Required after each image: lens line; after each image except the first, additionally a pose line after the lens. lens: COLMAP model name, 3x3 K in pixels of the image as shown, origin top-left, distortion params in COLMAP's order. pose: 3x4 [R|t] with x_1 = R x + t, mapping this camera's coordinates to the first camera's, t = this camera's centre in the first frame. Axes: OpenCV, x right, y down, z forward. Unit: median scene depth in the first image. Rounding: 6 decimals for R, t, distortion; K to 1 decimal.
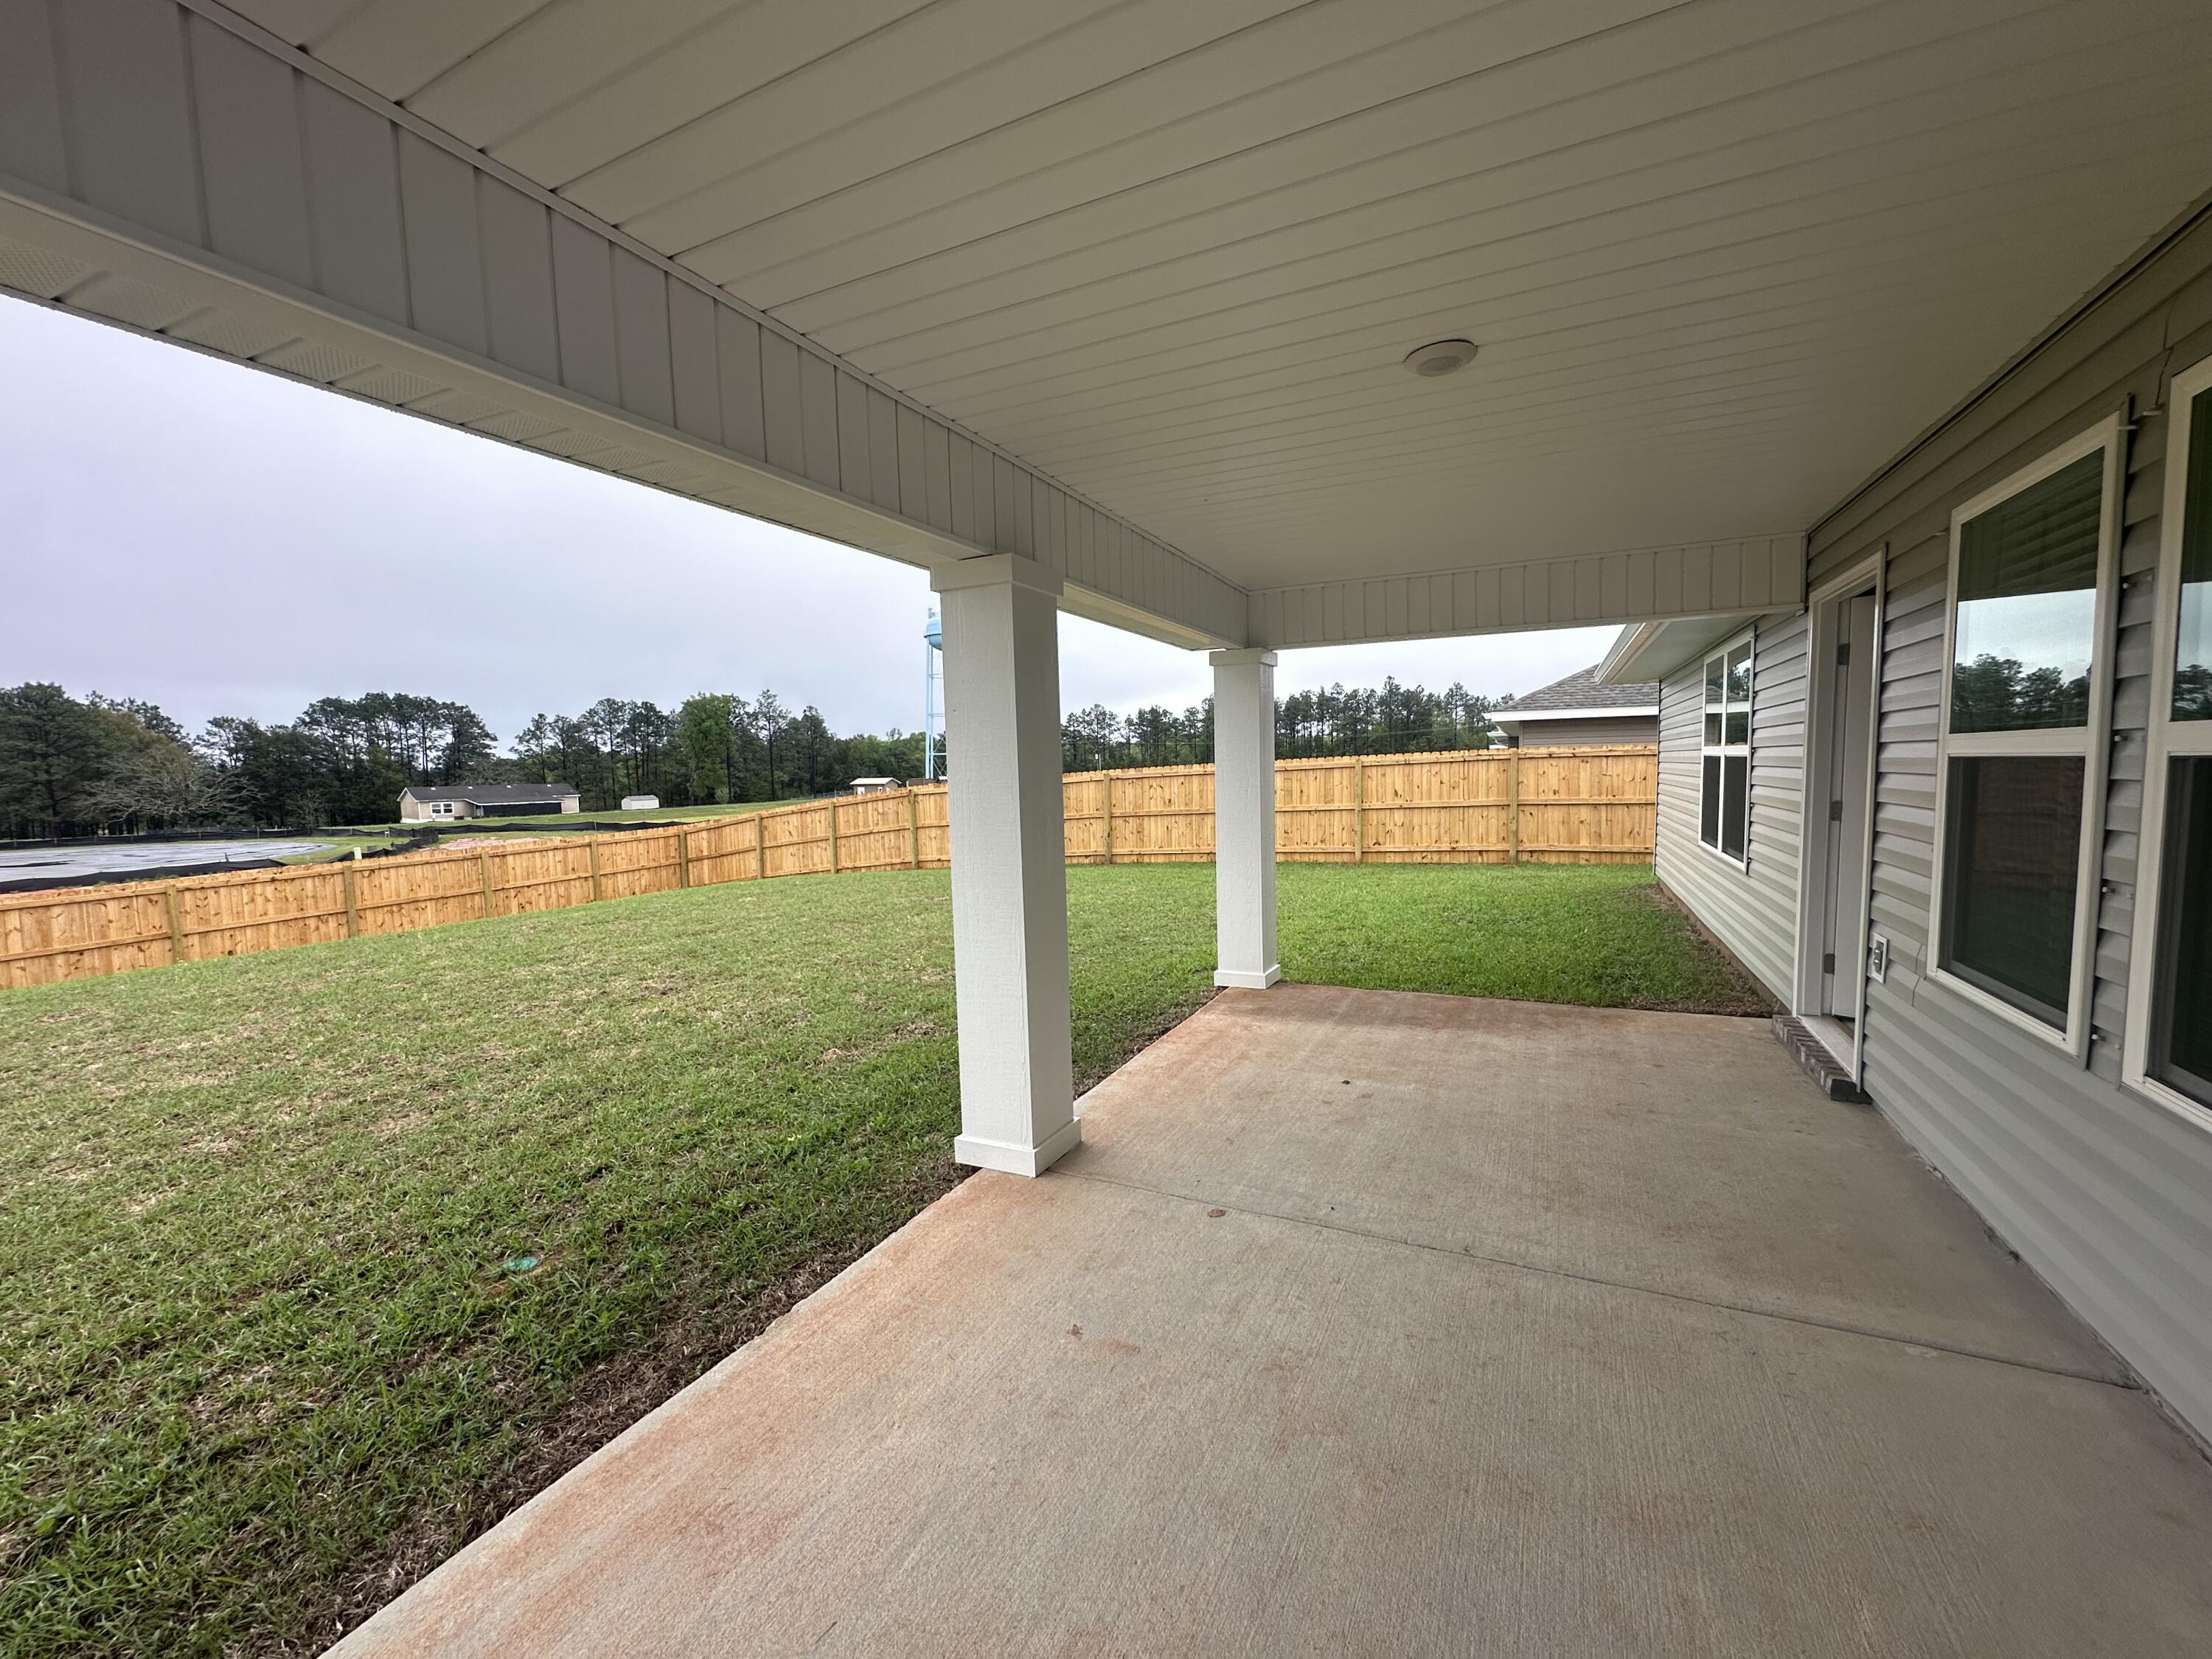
lens RADIAL K [[886.9, 0, 1109.5], [0, 886.9, 831.0], [0, 0, 1]] dist [0.000222, 0.000439]
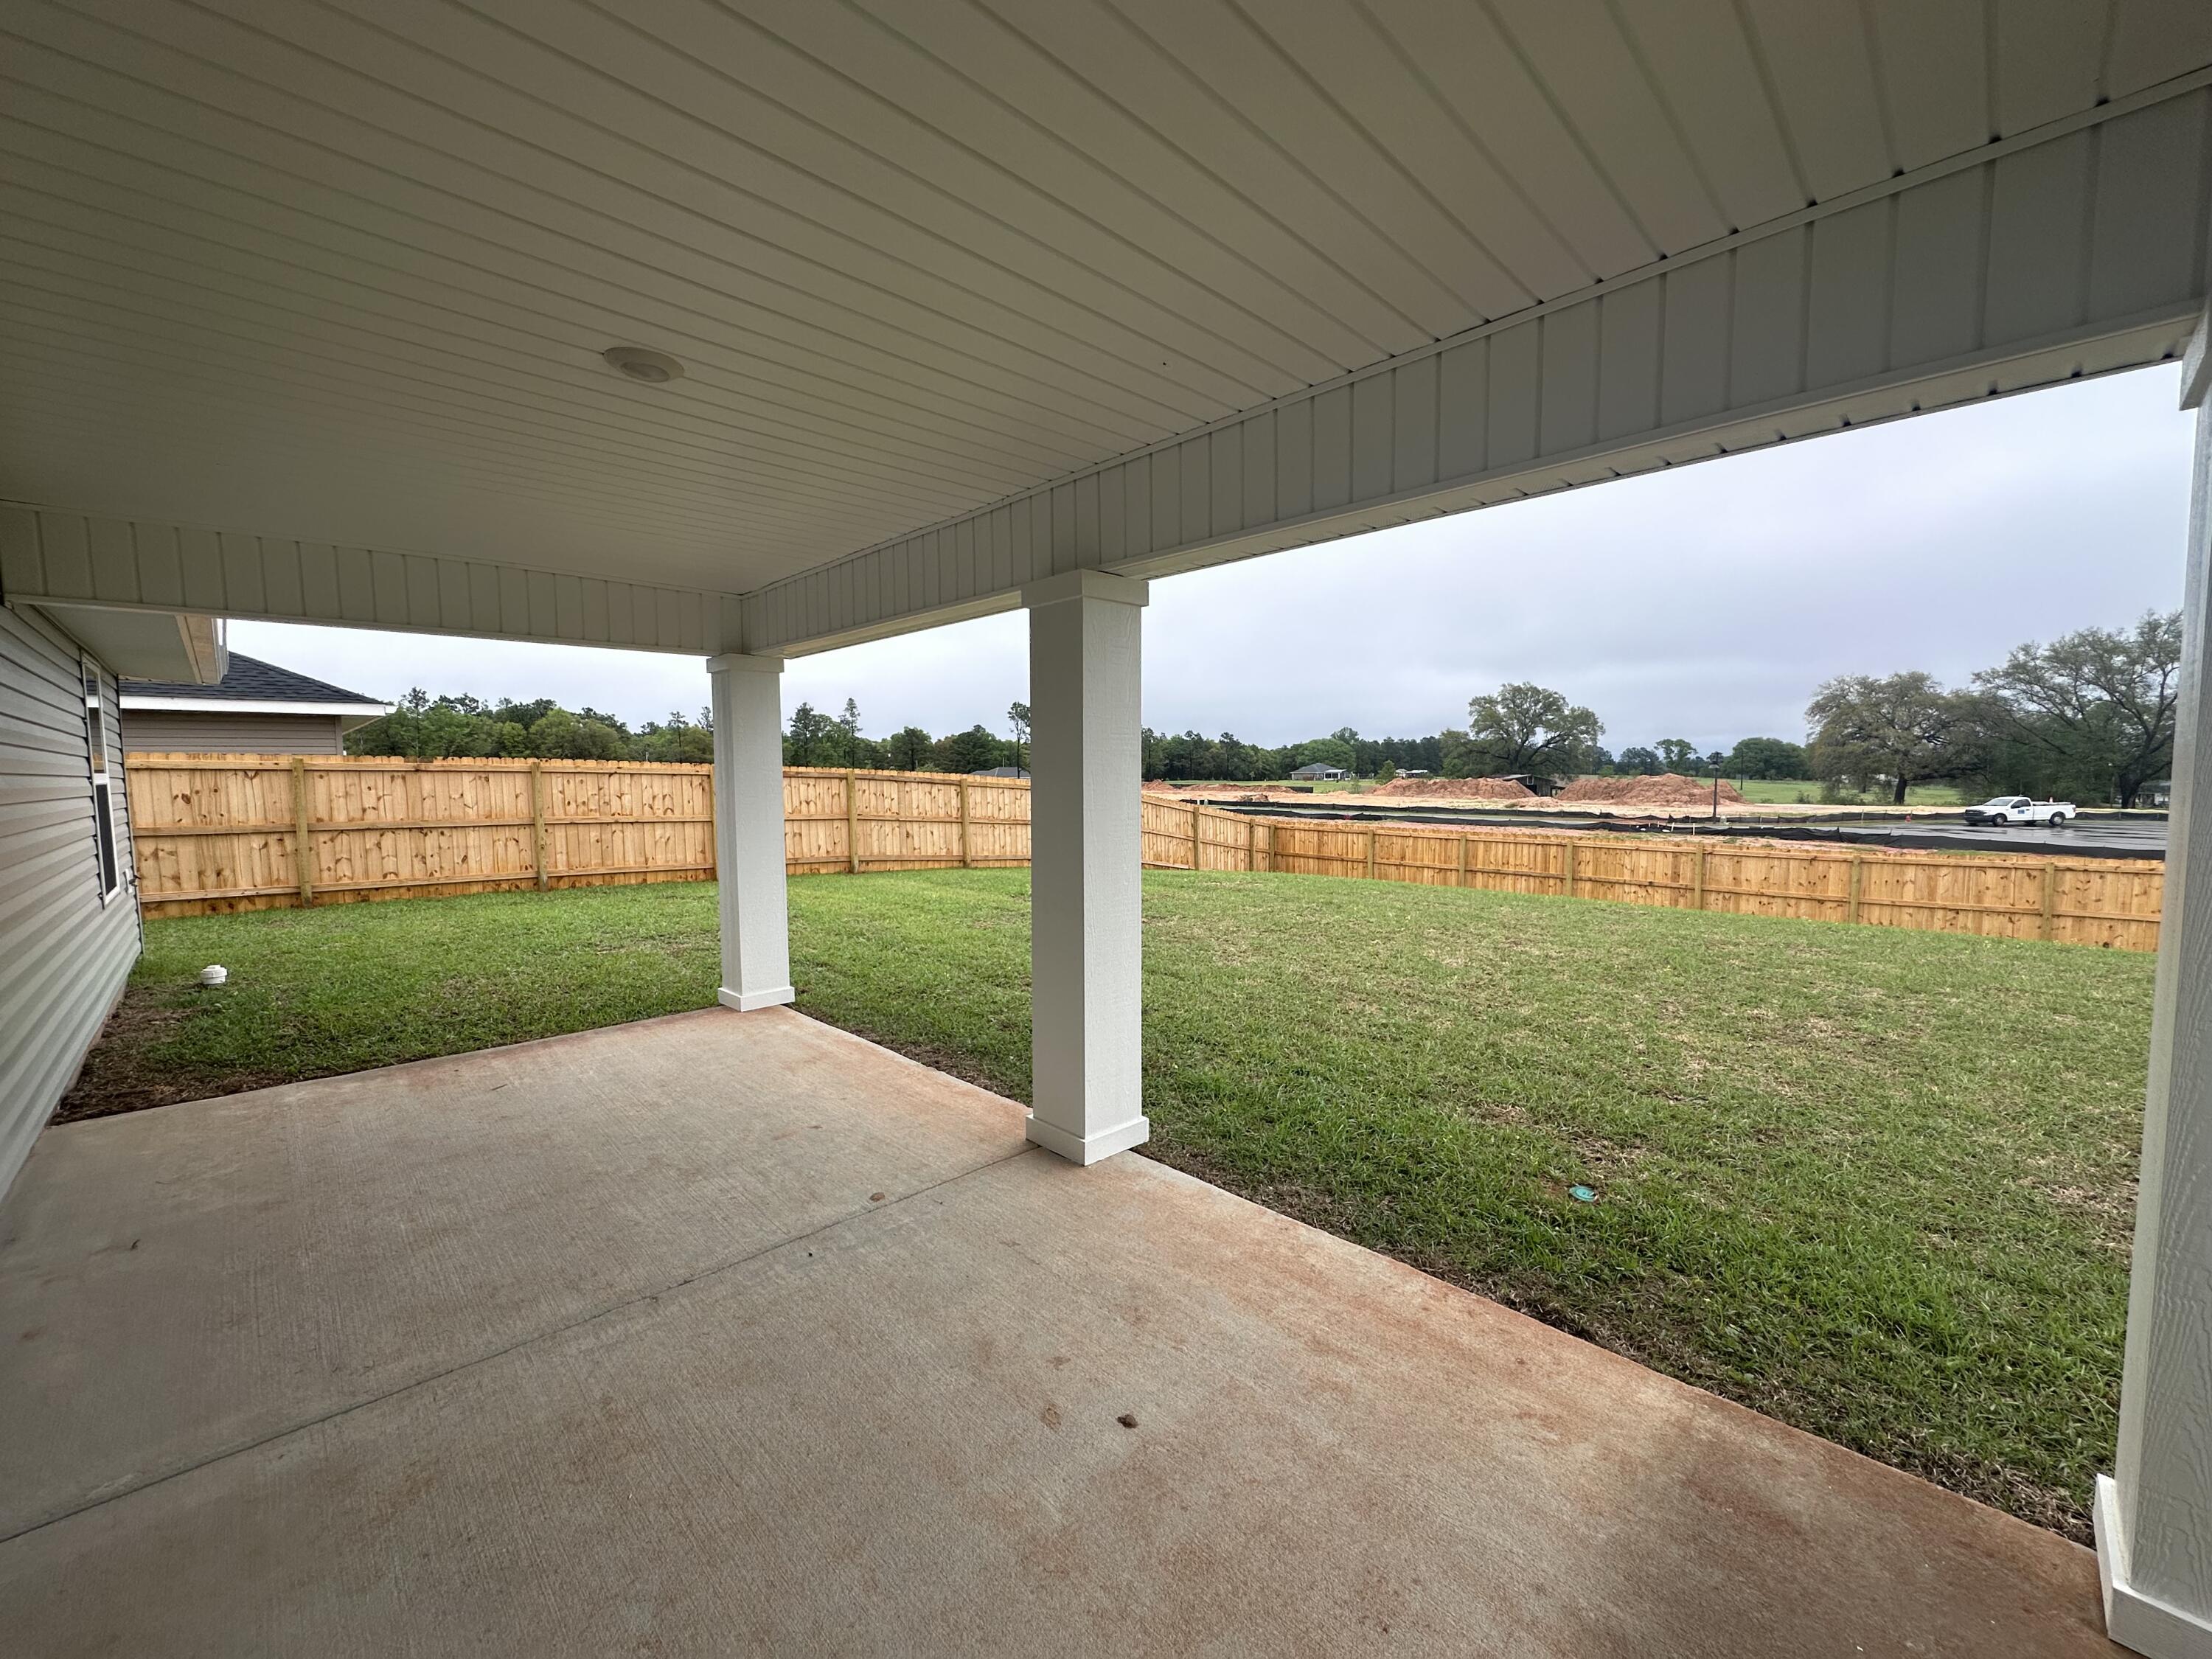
lens RADIAL K [[886.9, 0, 1109.5], [0, 886.9, 831.0], [0, 0, 1]] dist [0.000222, 0.000439]
pose [[-0.333836, 0.088965, -0.938424, 0.394606], [-0.052433, 0.992242, 0.112720, -0.056142], [0.941172, 0.086834, -0.326581, 0.627094]]
